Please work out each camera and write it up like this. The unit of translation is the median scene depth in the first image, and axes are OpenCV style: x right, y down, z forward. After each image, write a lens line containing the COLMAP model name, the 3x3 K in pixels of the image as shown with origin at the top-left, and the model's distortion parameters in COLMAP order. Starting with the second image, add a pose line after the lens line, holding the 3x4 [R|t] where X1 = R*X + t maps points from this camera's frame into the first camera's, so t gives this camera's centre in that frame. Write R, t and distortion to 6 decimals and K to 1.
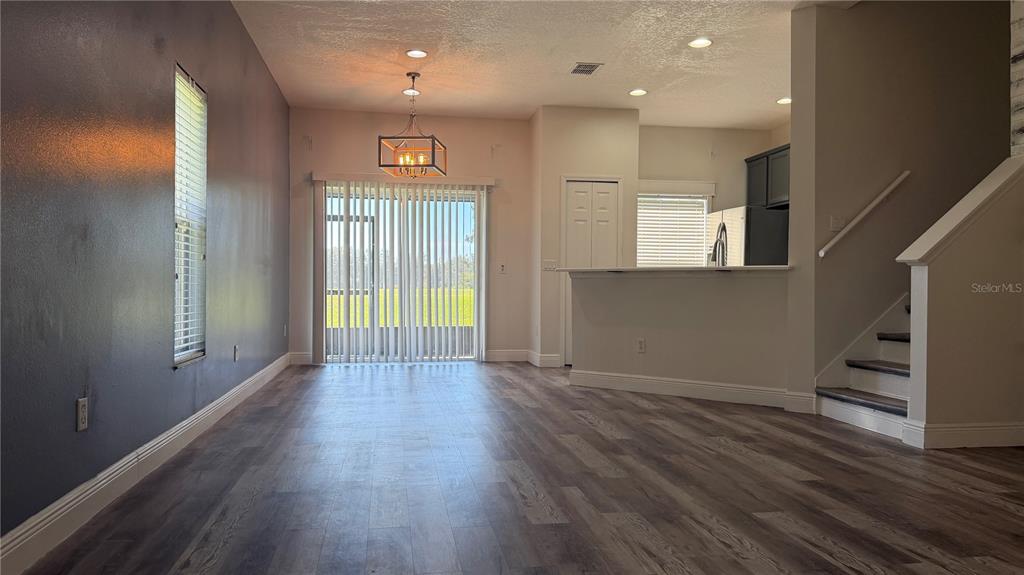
lens RADIAL K [[725.1, 0, 511.3], [0, 725.1, 289.9], [0, 0, 1]] dist [0.007469, 0.001850]
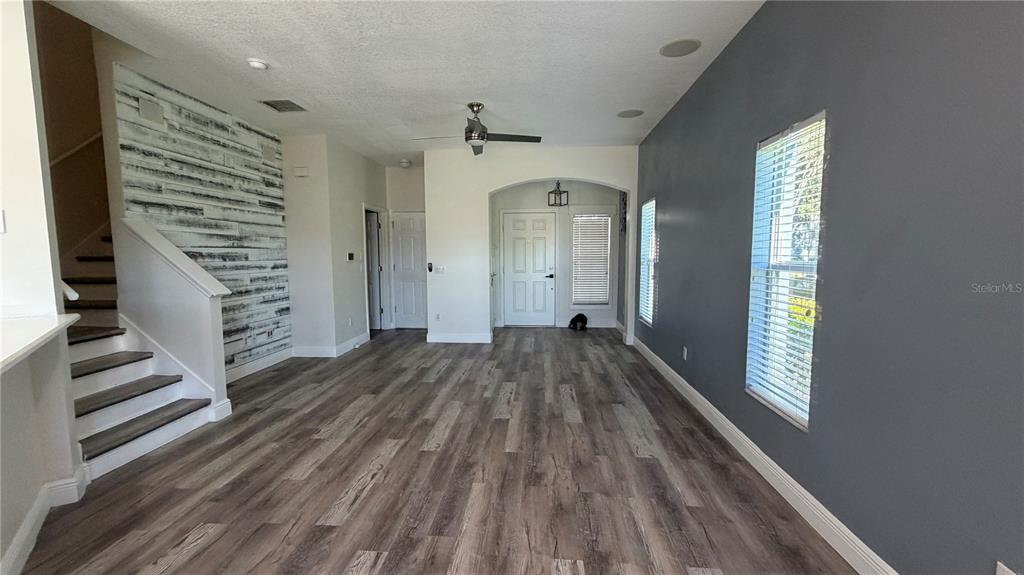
lens RADIAL K [[405.7, 0, 511.2], [0, 405.7, 286.0], [0, 0, 1]] dist [0.002386, 0.001977]
pose [[-0.969269, -0.019537, 0.245228, -0.307693], [0.001256, 0.996436, 0.084347, -0.175120], [-0.246001, 0.082063, -0.965789, 2.312513]]
